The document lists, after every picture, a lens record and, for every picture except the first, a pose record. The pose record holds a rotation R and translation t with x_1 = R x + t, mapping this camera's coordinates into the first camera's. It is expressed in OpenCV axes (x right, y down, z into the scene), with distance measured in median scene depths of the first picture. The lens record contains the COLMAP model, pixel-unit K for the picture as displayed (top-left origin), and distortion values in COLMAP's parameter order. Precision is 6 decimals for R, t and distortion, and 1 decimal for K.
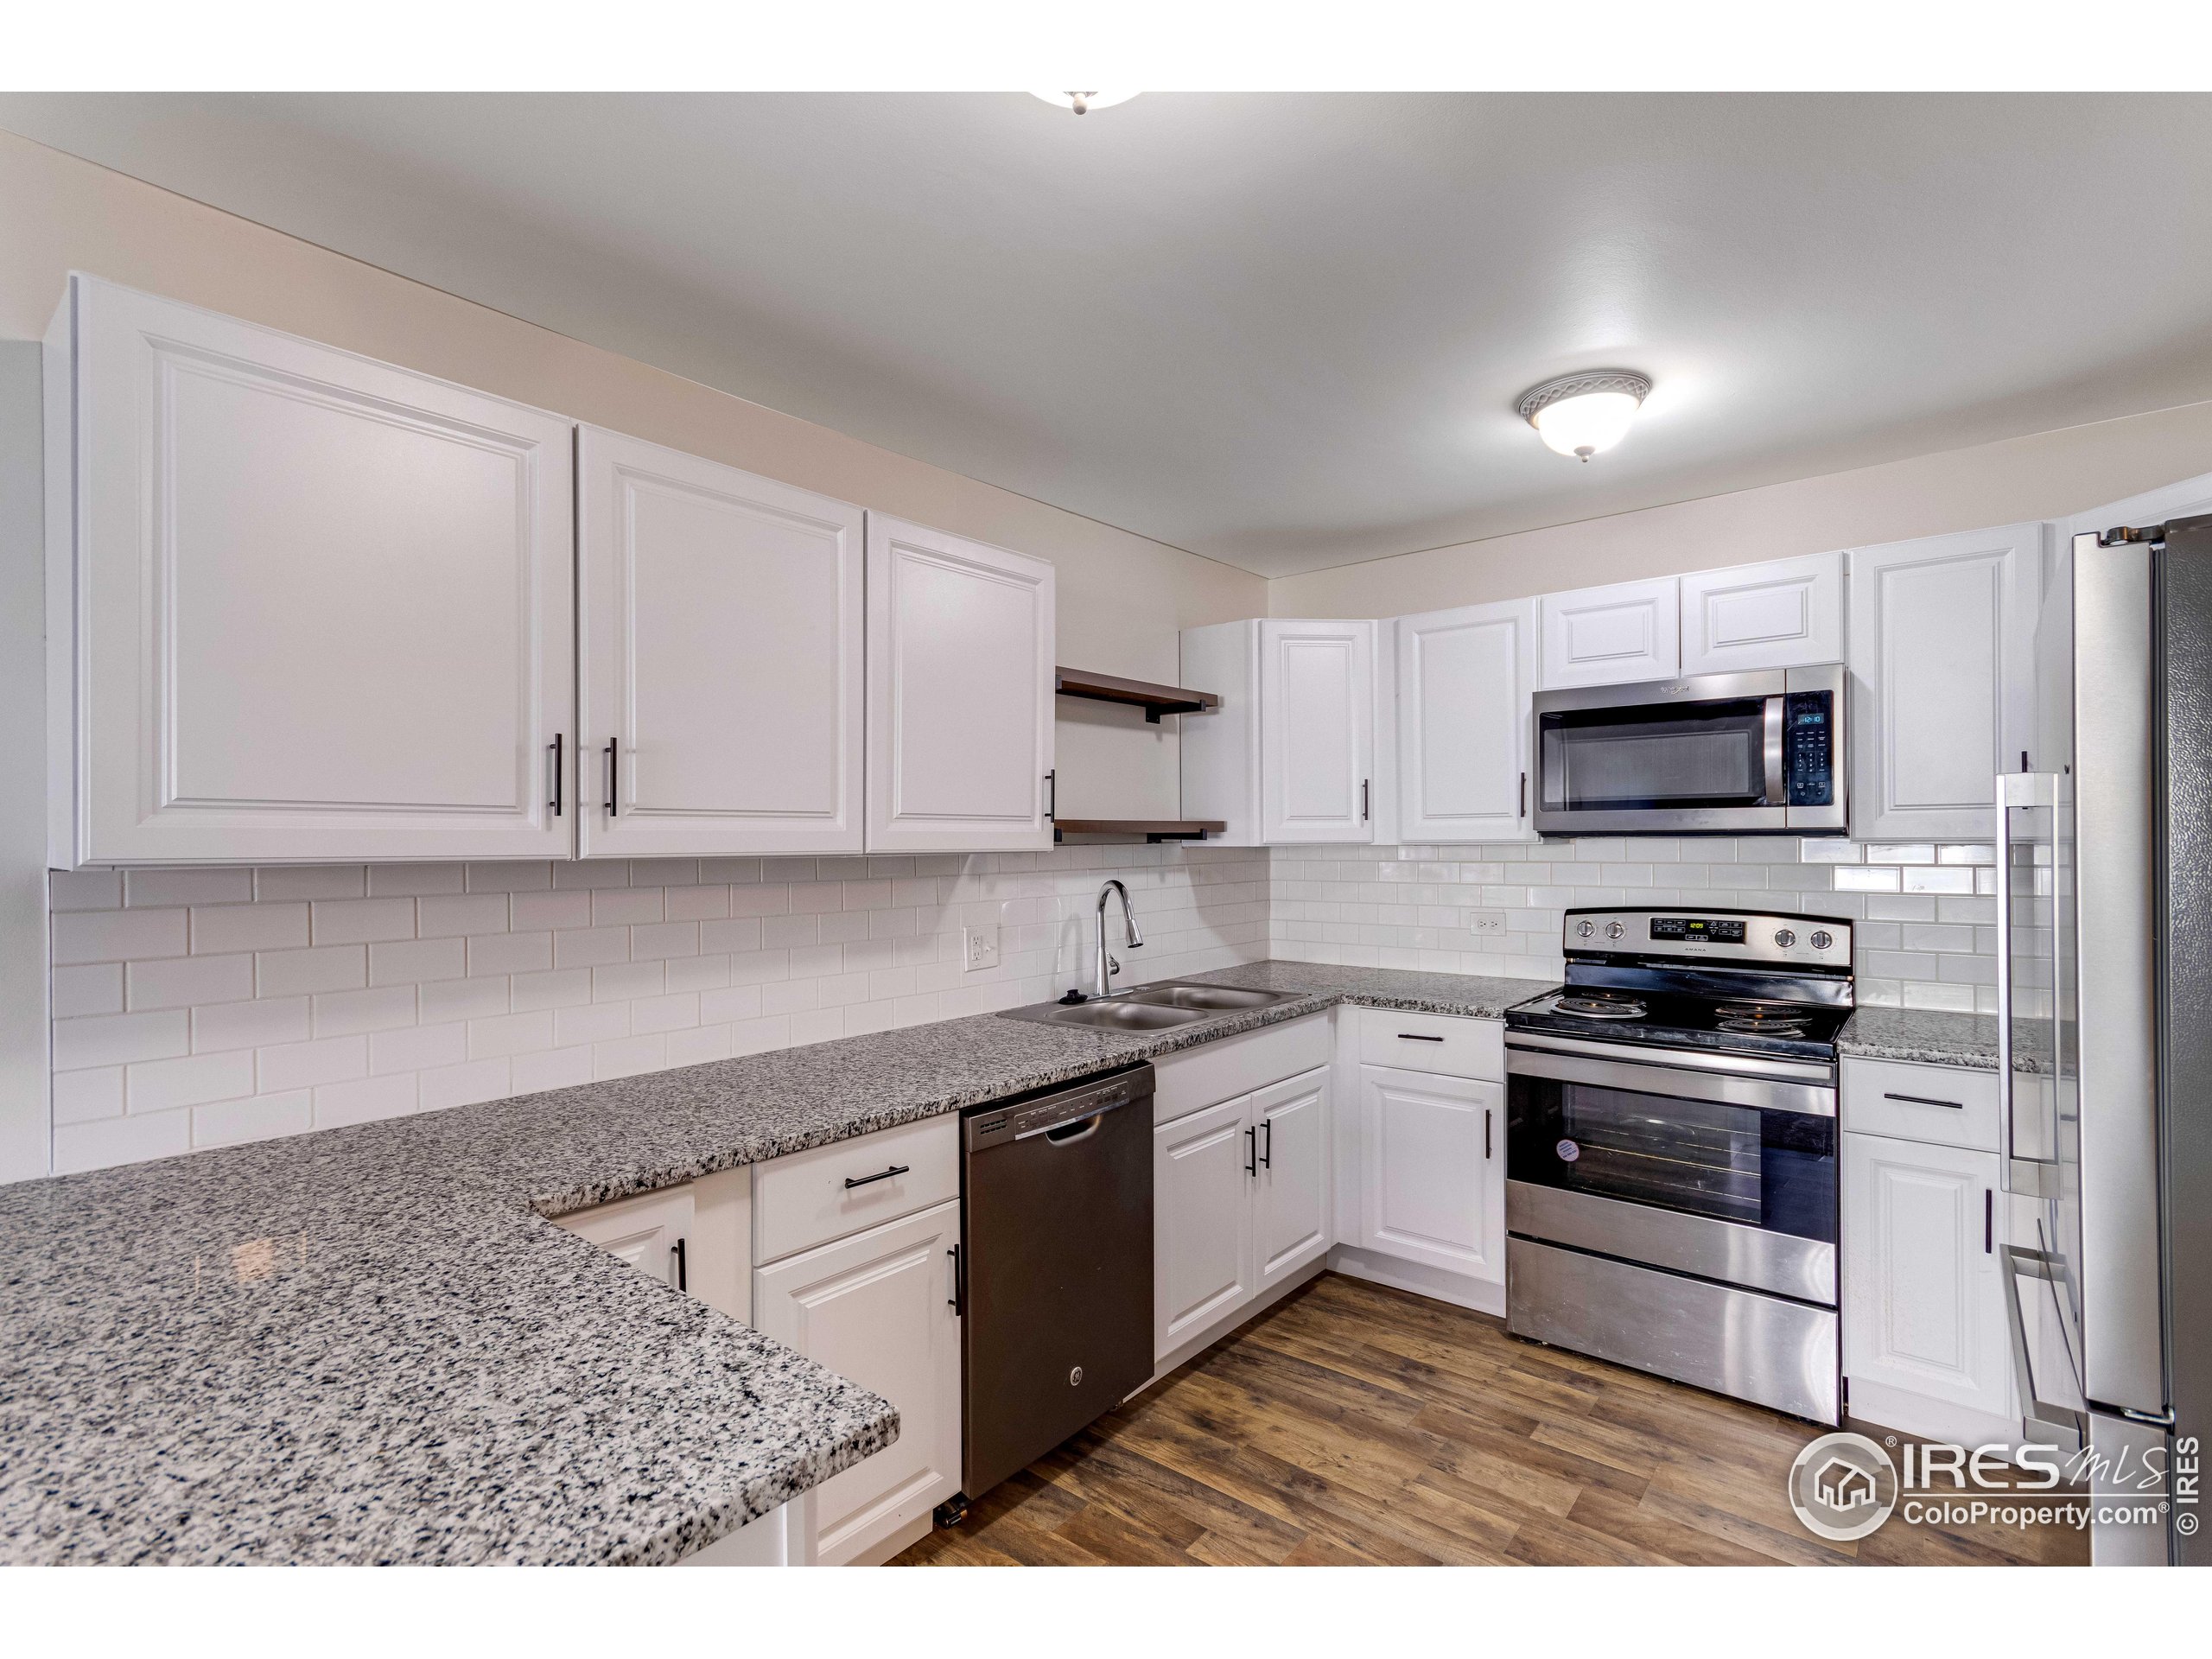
lens RADIAL K [[1041.3, 0, 1113.6], [0, 1041.3, 836.2], [0, 0, 1]] dist [0.002463, 0.001270]
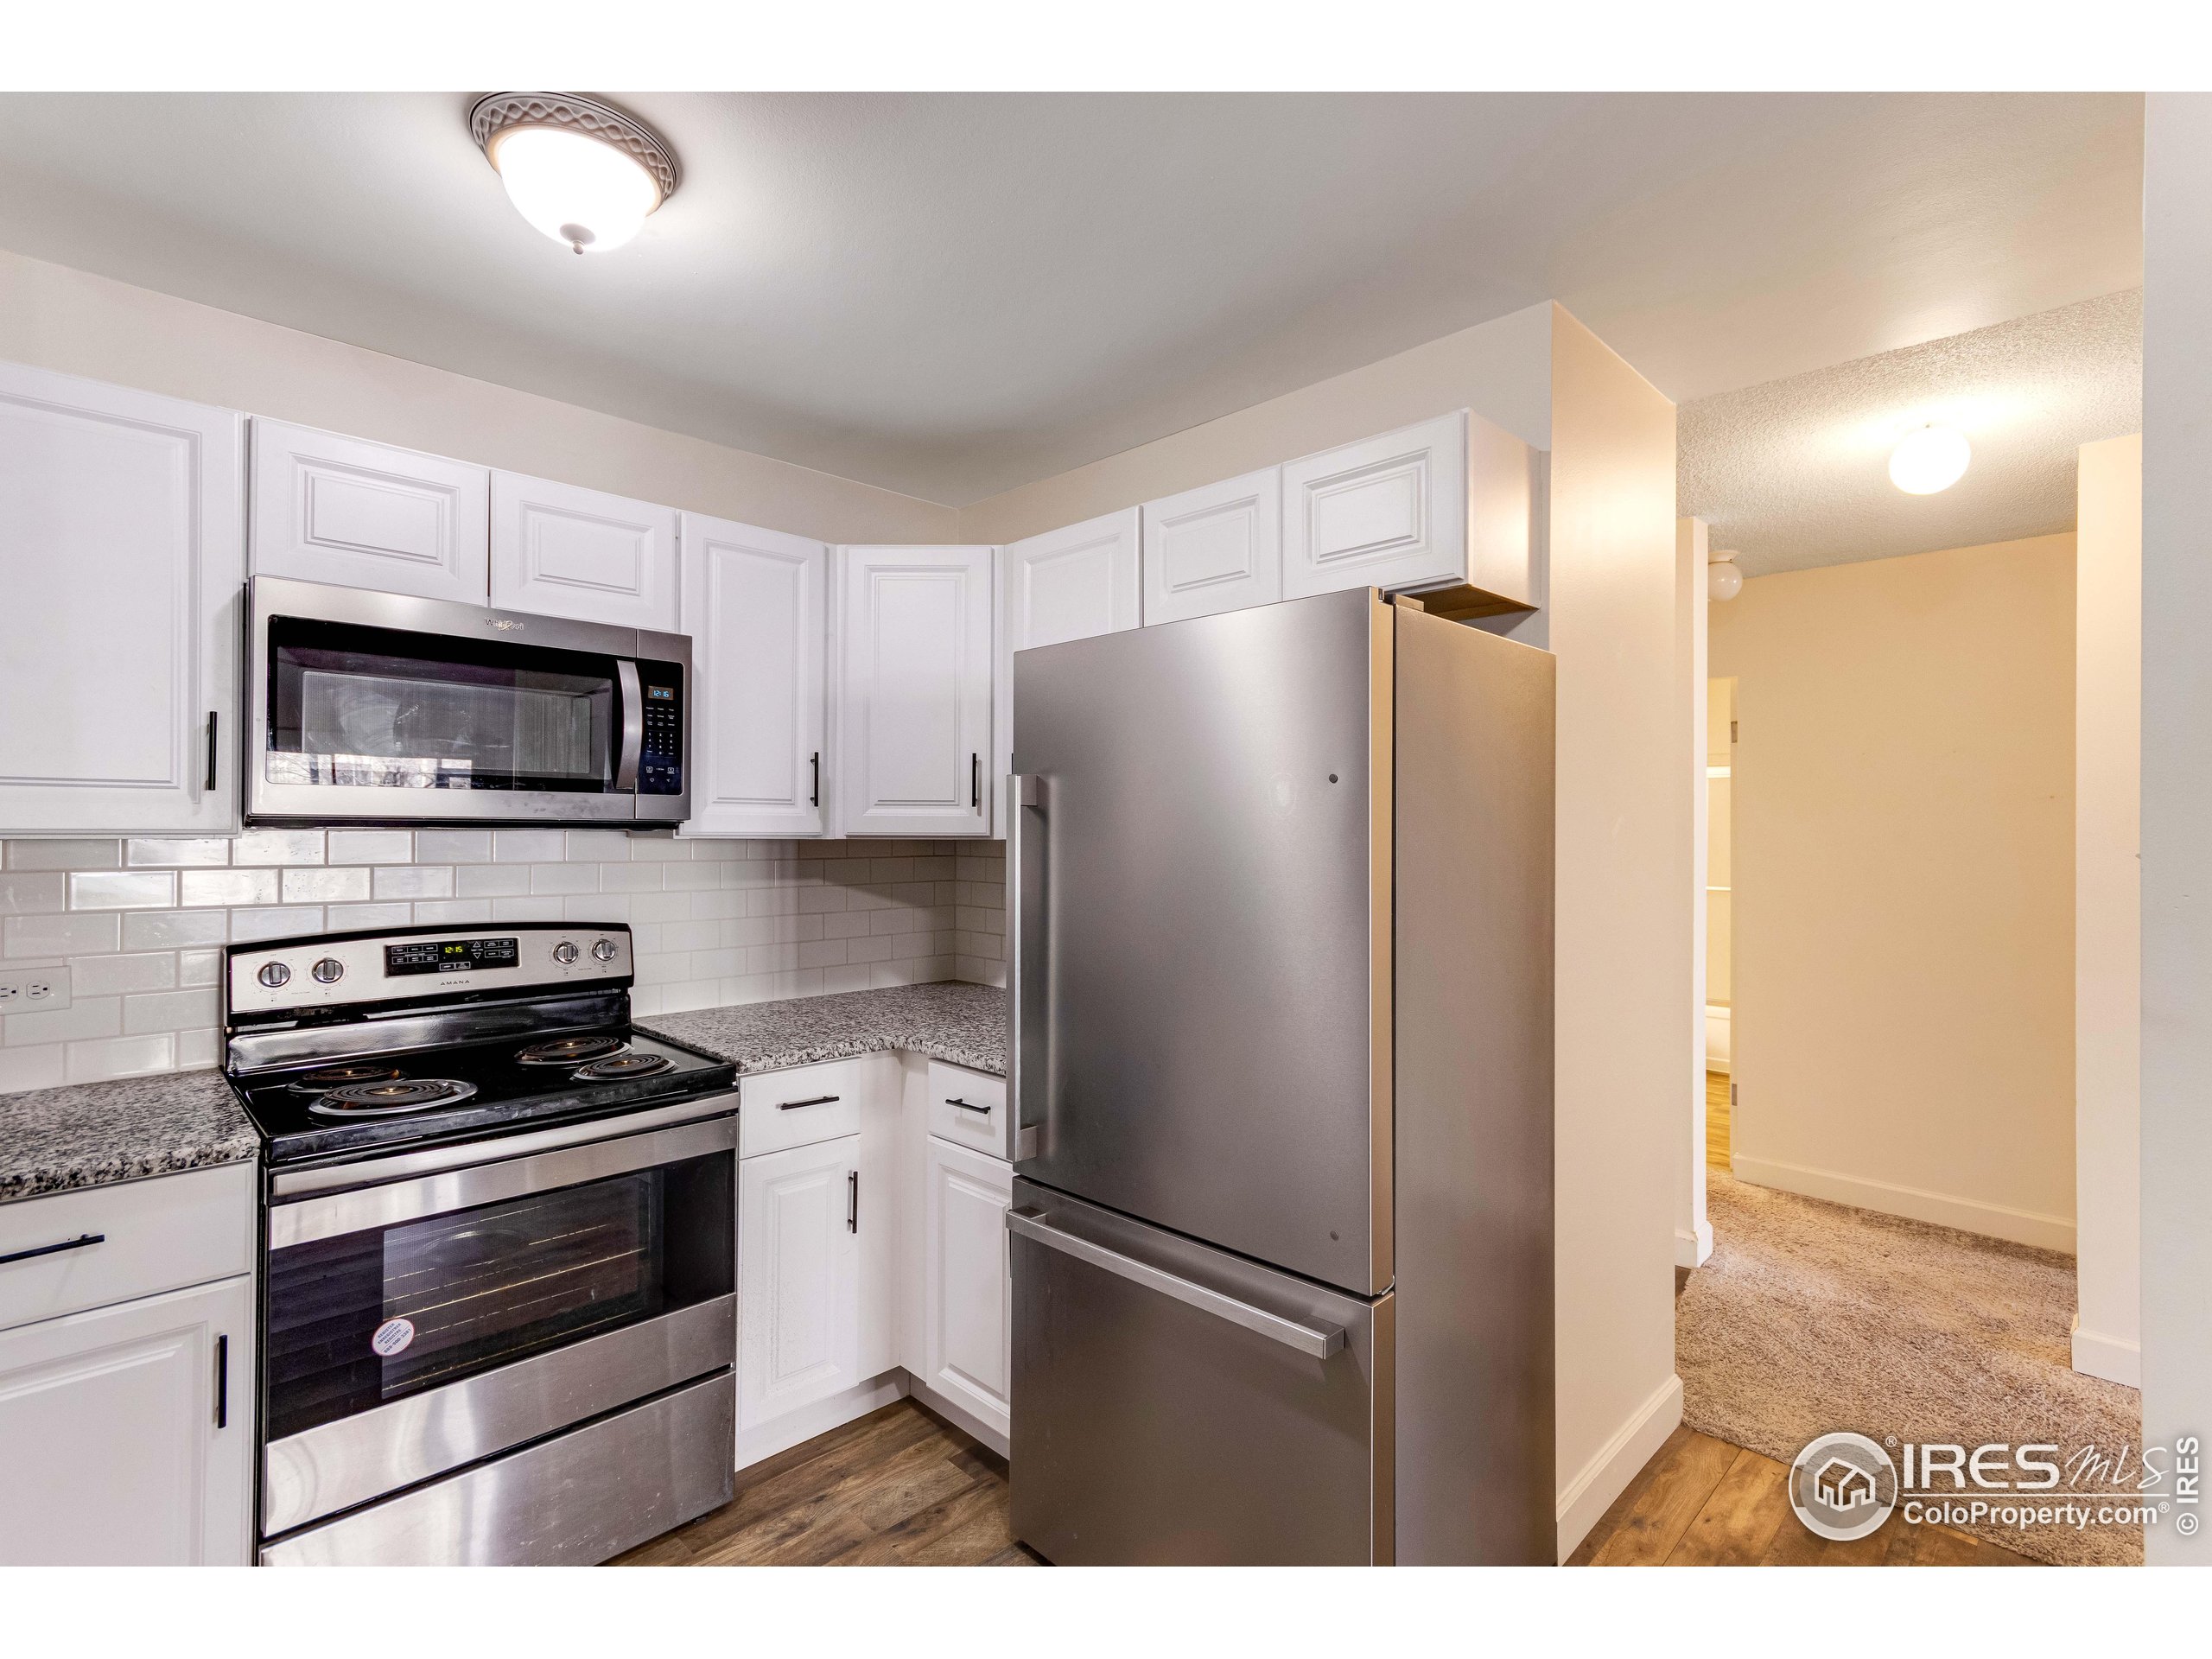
lens RADIAL K [[1037.4, 0, 1113.9], [0, 1037.4, 824.9], [0, 0, 1]] dist [0.001306, 0.001275]
pose [[0.100364, 0.013891, 0.994854, -0.129807], [-0.010508, 0.999862, -0.012901, 0.002894], [-0.994895, -0.009159, 0.100496, 0.500657]]
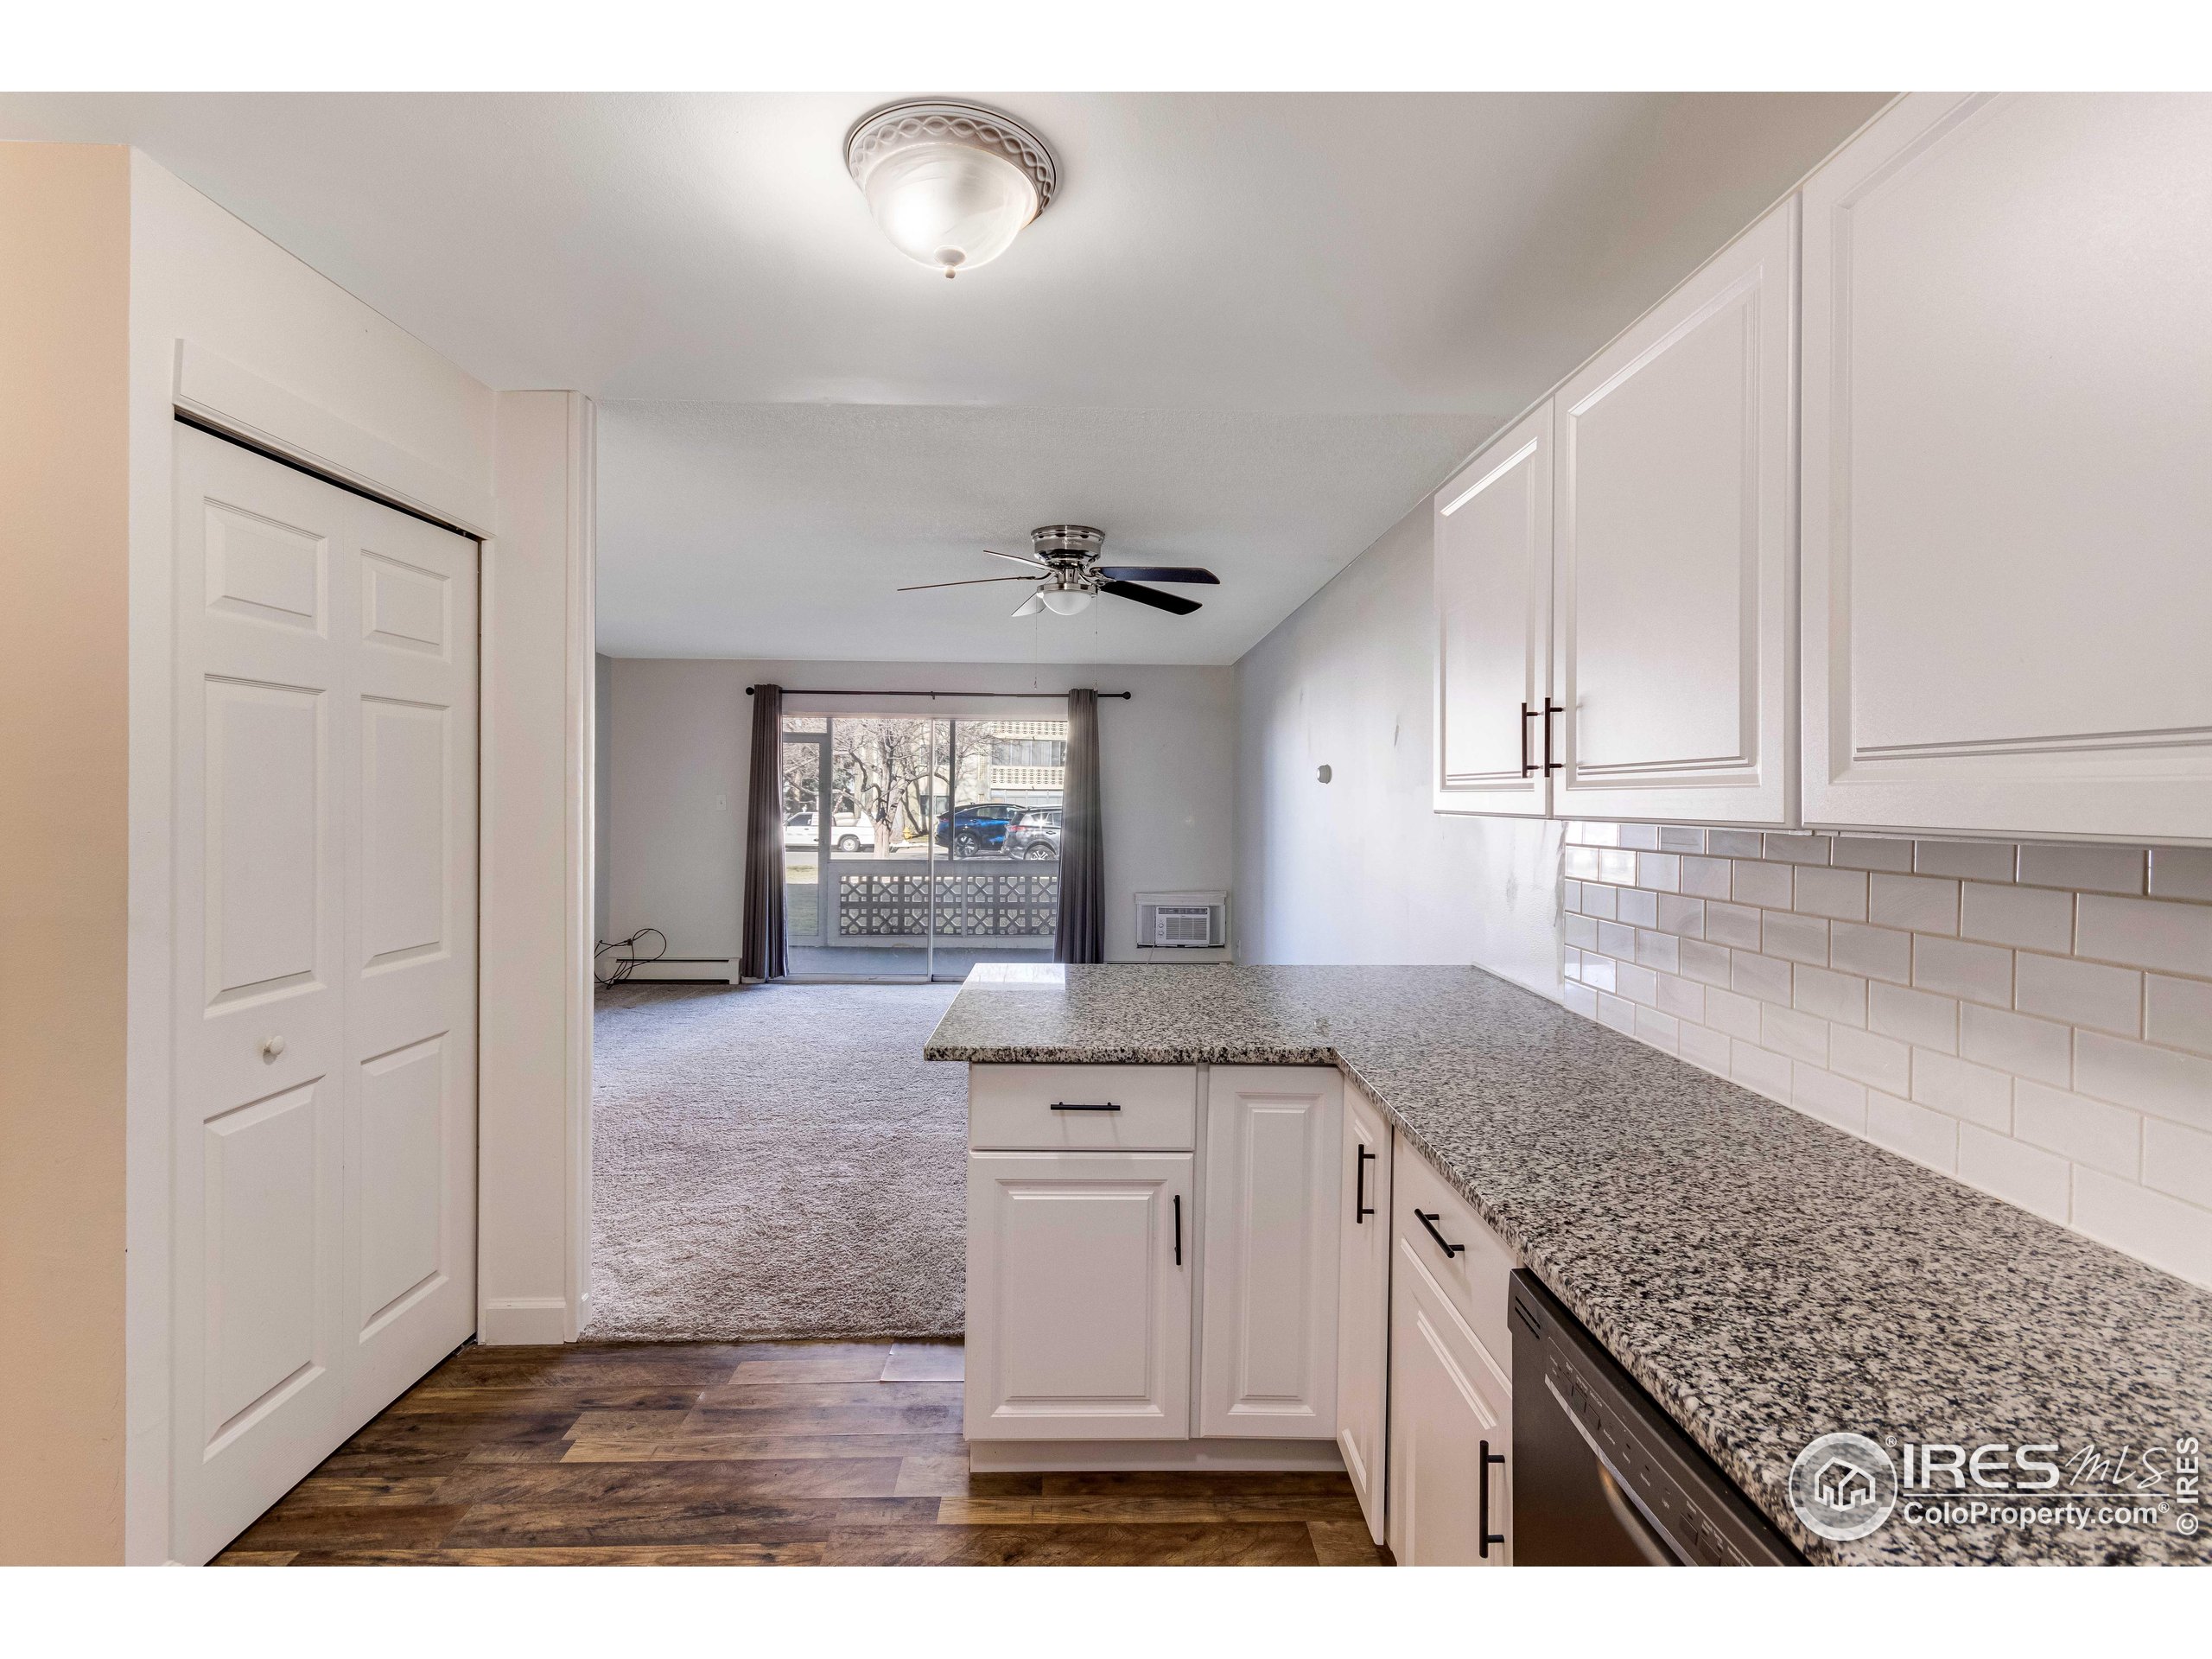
lens RADIAL K [[1034.1, 0, 1109.8], [0, 1034.1, 808.2], [0, 0, 1]] dist [0.000571, 0.005416]
pose [[-0.753493, 0.003862, -0.657445, 0.298517], [-0.003304, 0.999948, 0.009660, 0.000933], [0.657448, 0.009451, -0.753441, 0.906766]]
